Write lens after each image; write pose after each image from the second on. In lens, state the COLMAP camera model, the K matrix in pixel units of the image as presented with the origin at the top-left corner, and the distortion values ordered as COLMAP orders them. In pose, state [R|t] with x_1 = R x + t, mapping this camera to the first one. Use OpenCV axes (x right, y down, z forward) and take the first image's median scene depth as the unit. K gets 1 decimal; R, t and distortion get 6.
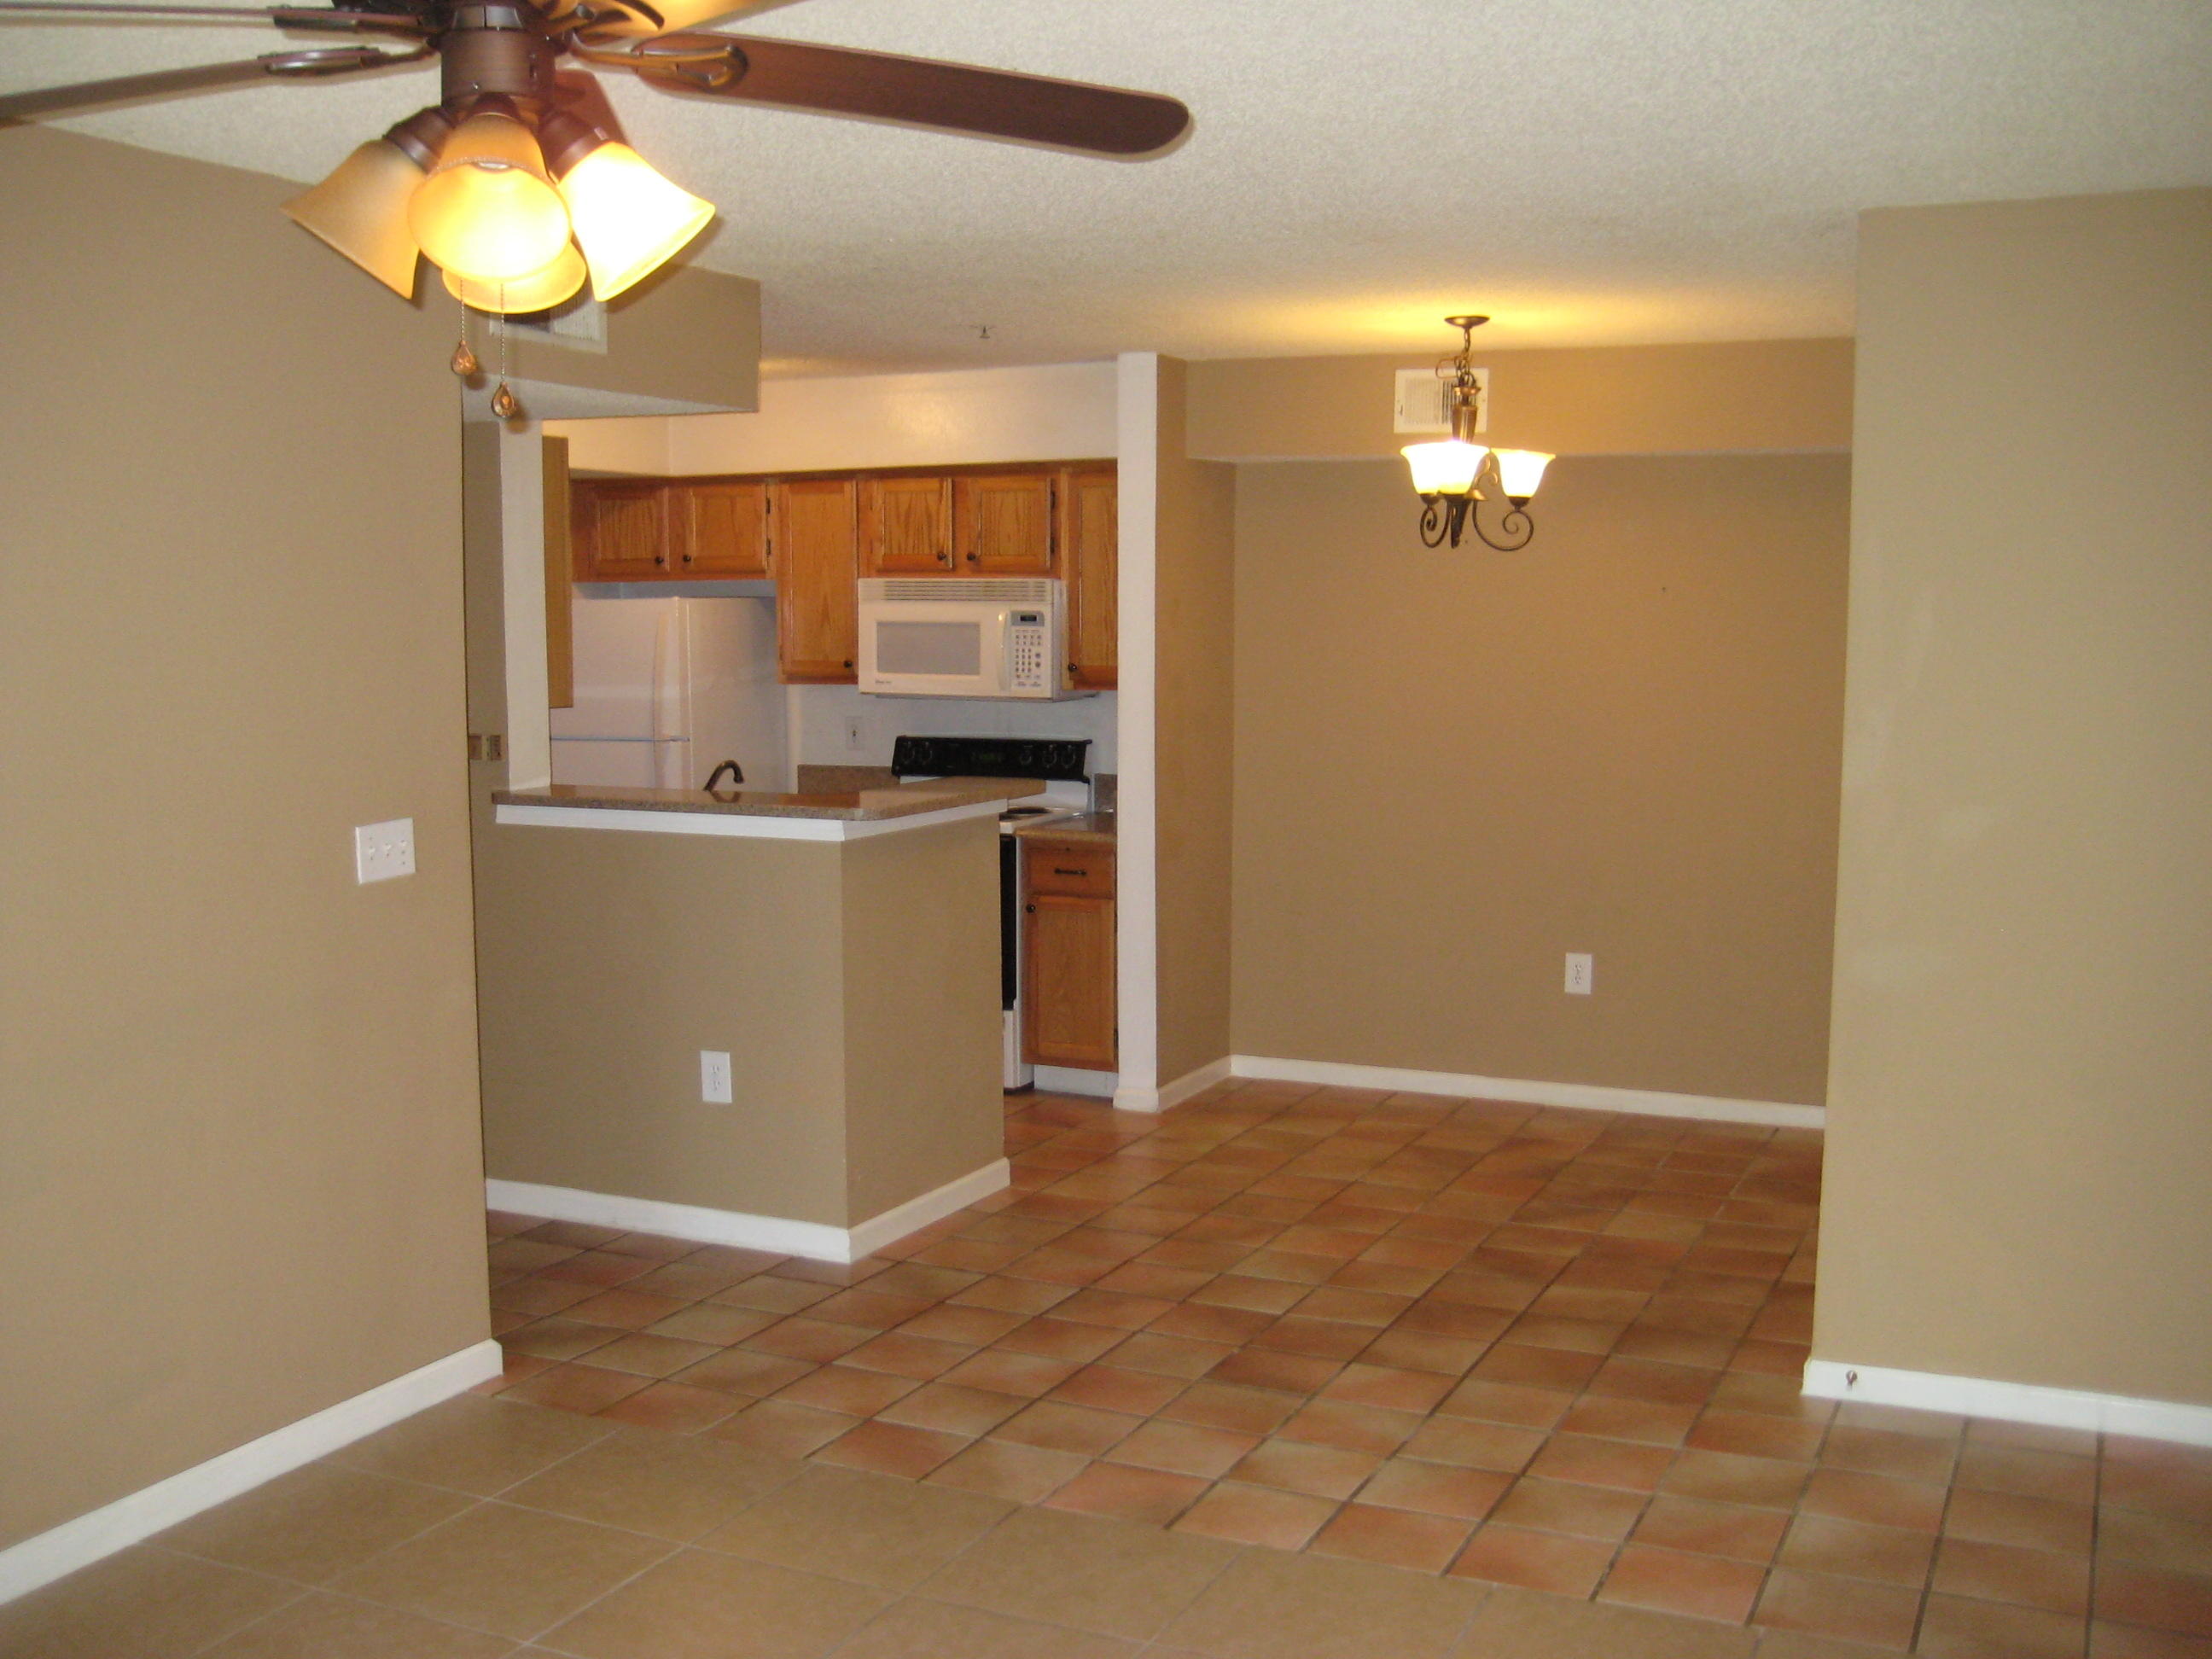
lens RADIAL K [[2322.7, 0, 1100.6], [0, 2322.7, 888.2], [0, 0, 1]] dist [-0.168165, 0.222149]
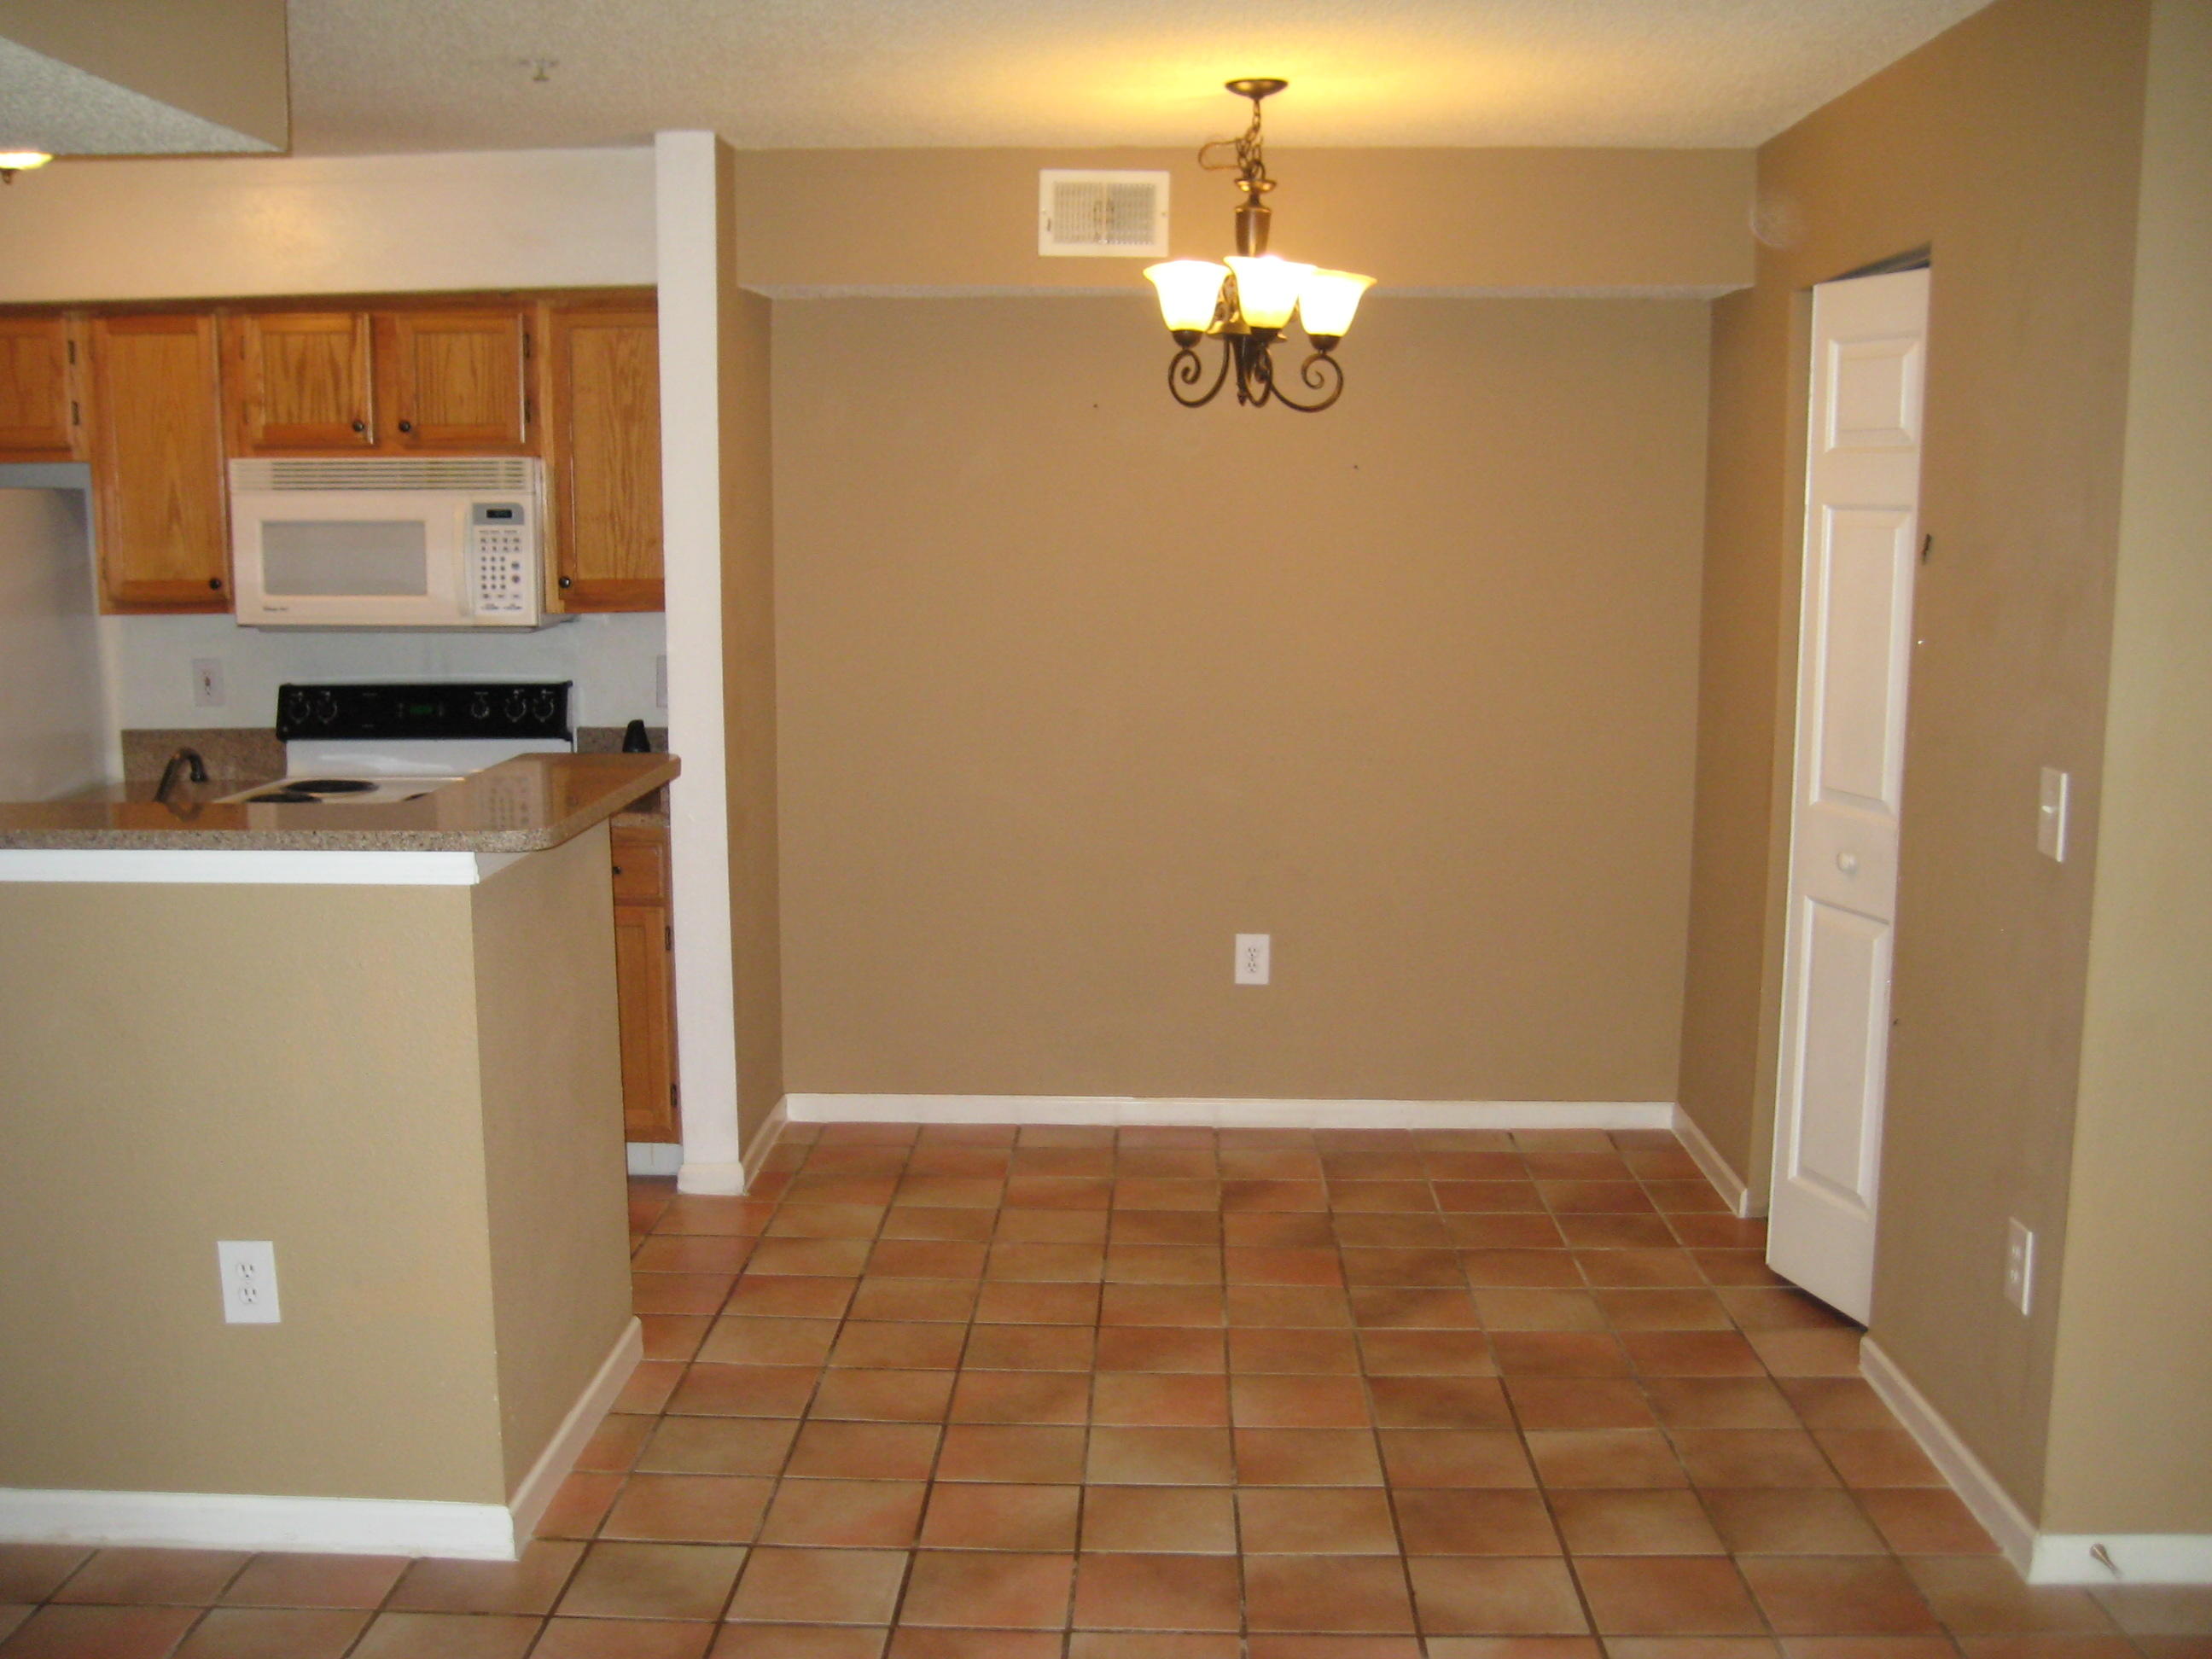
lens RADIAL K [[2322.7, 0, 1100.6], [0, 2322.7, 888.2], [0, 0, 1]] dist [-0.168165, 0.222149]
pose [[0.921351, -0.066027, 0.383084, -0.137036], [0.048866, 0.997324, 0.054370, -0.031436], [-0.385649, -0.031374, 0.922112, 0.281014]]
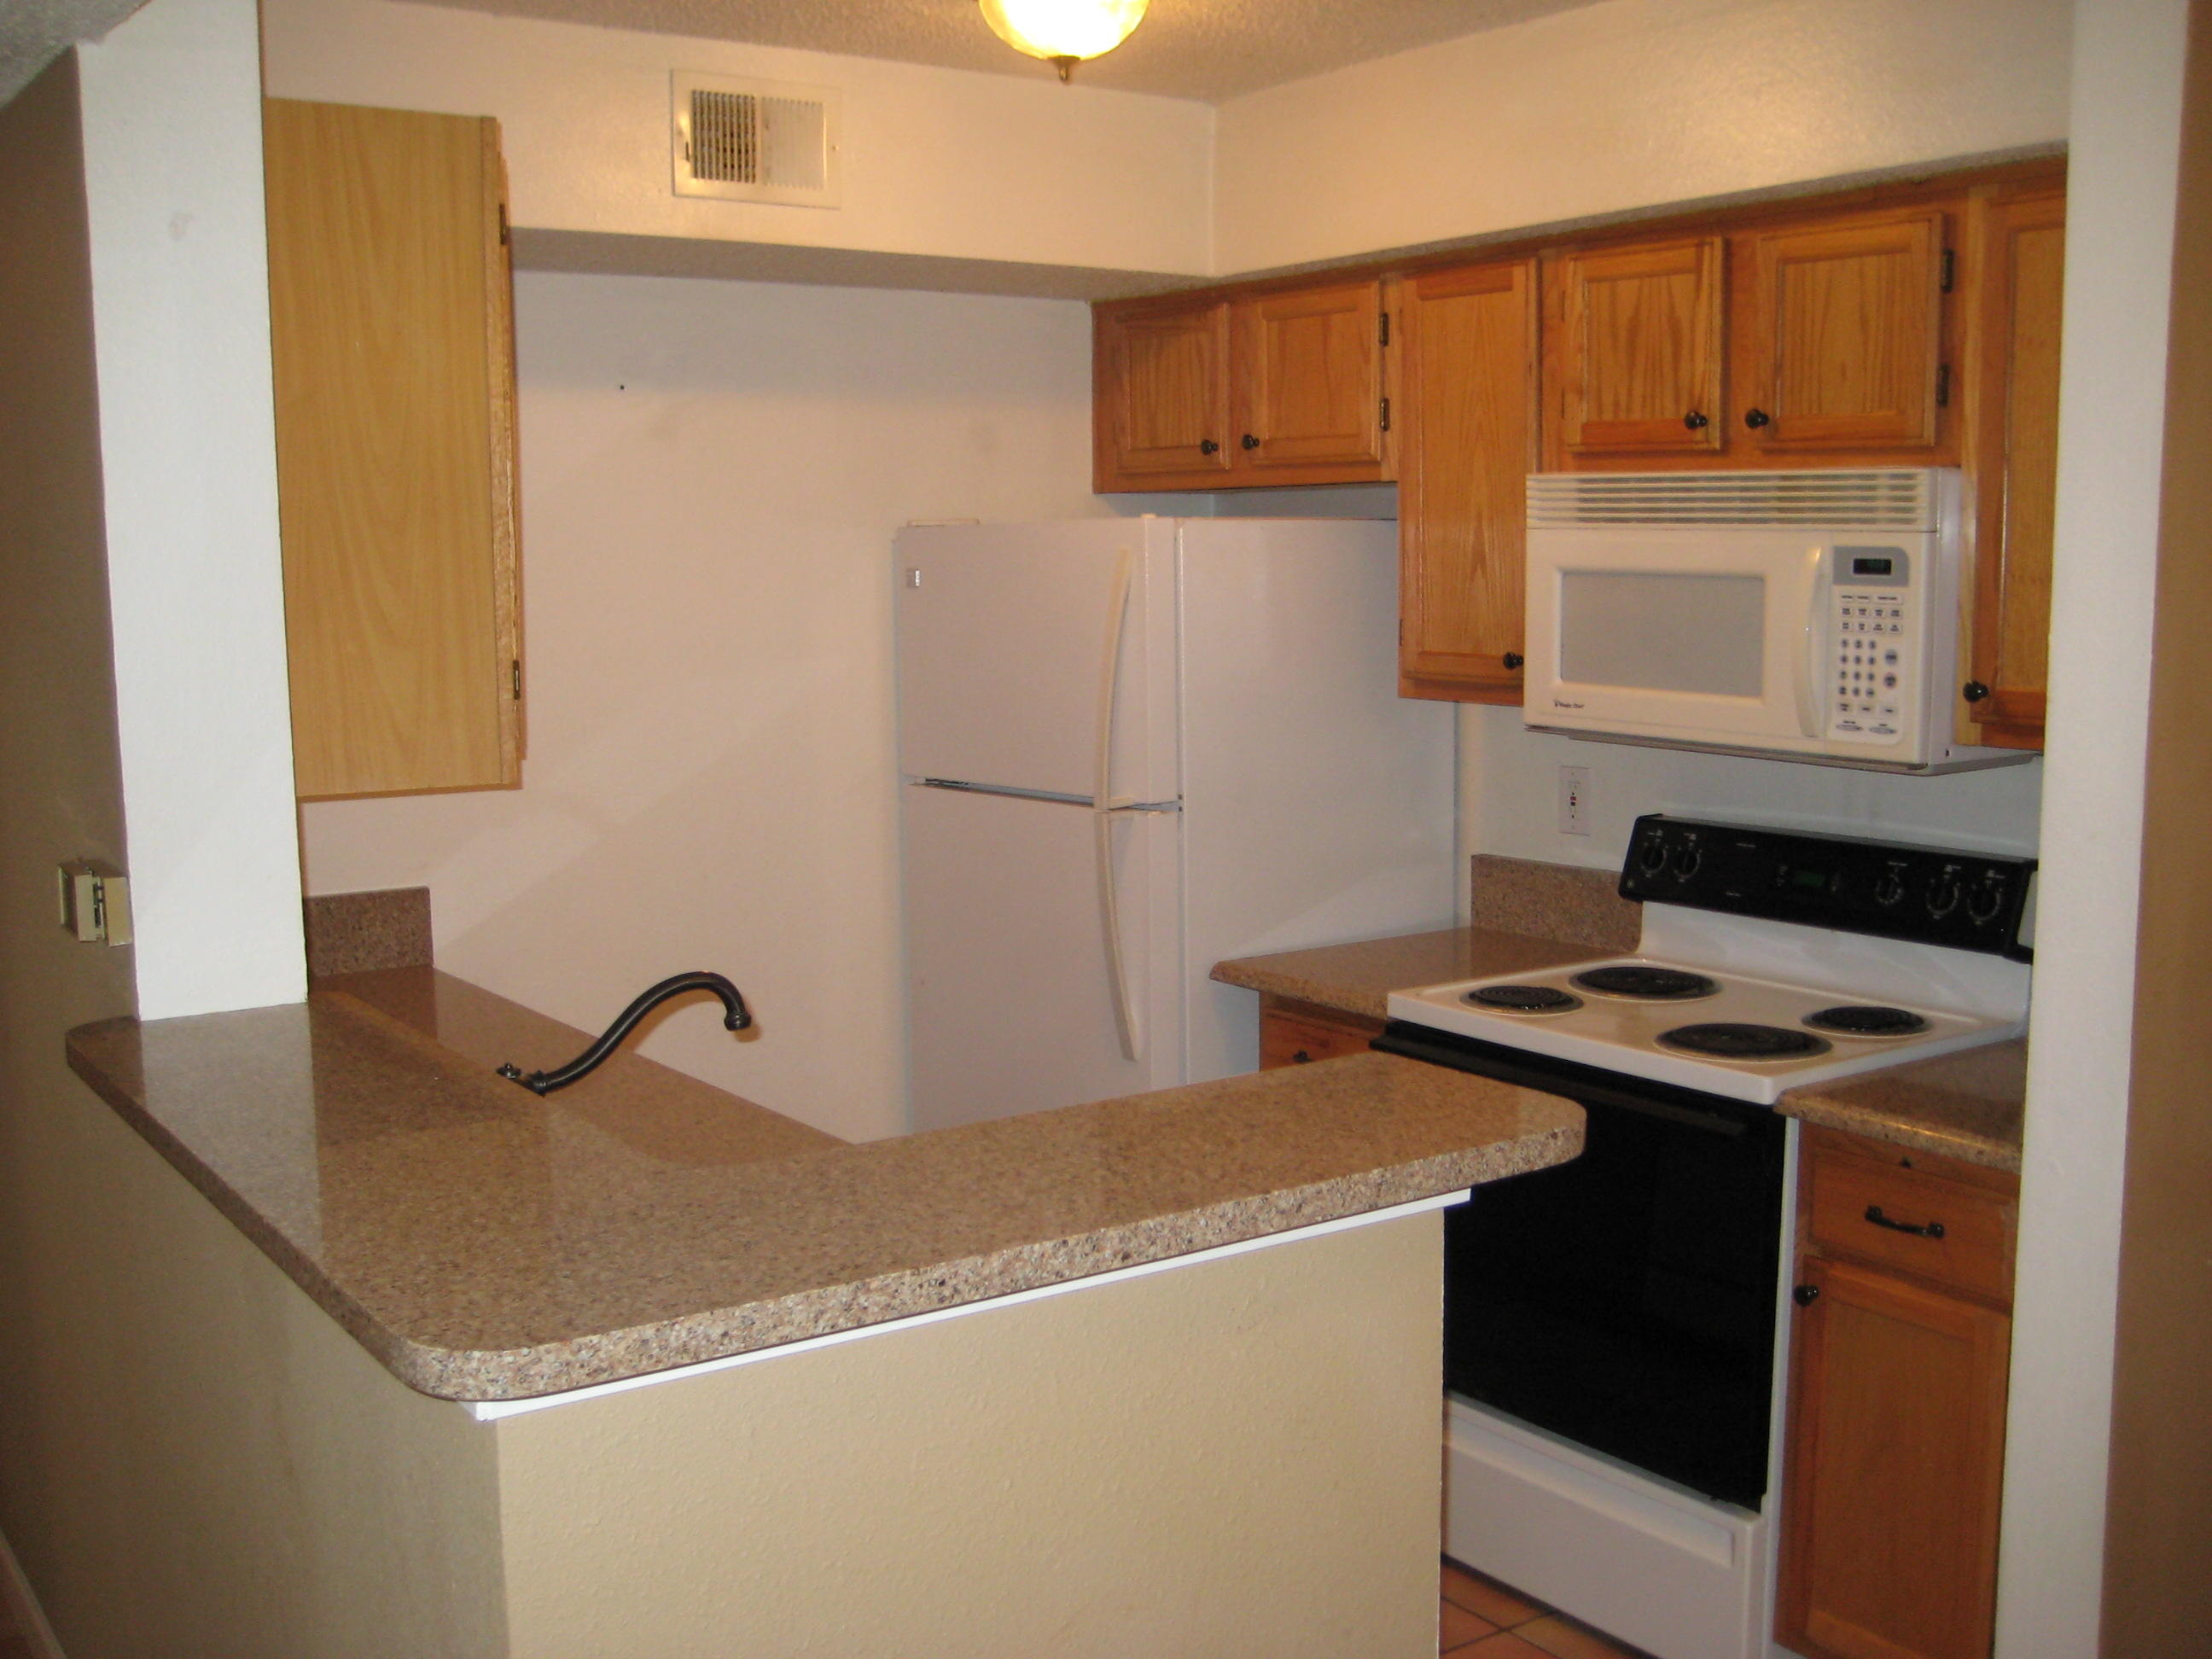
lens RADIAL K [[2322.7, 0, 1100.6], [0, 2322.7, 888.2], [0, 0, 1]] dist [-0.168165, 0.222149]
pose [[0.863409, 0.065926, -0.500178, 0.055770], [-0.051894, 0.997772, 0.041931, -0.069524], [0.501828, -0.010248, 0.864907, 0.583358]]
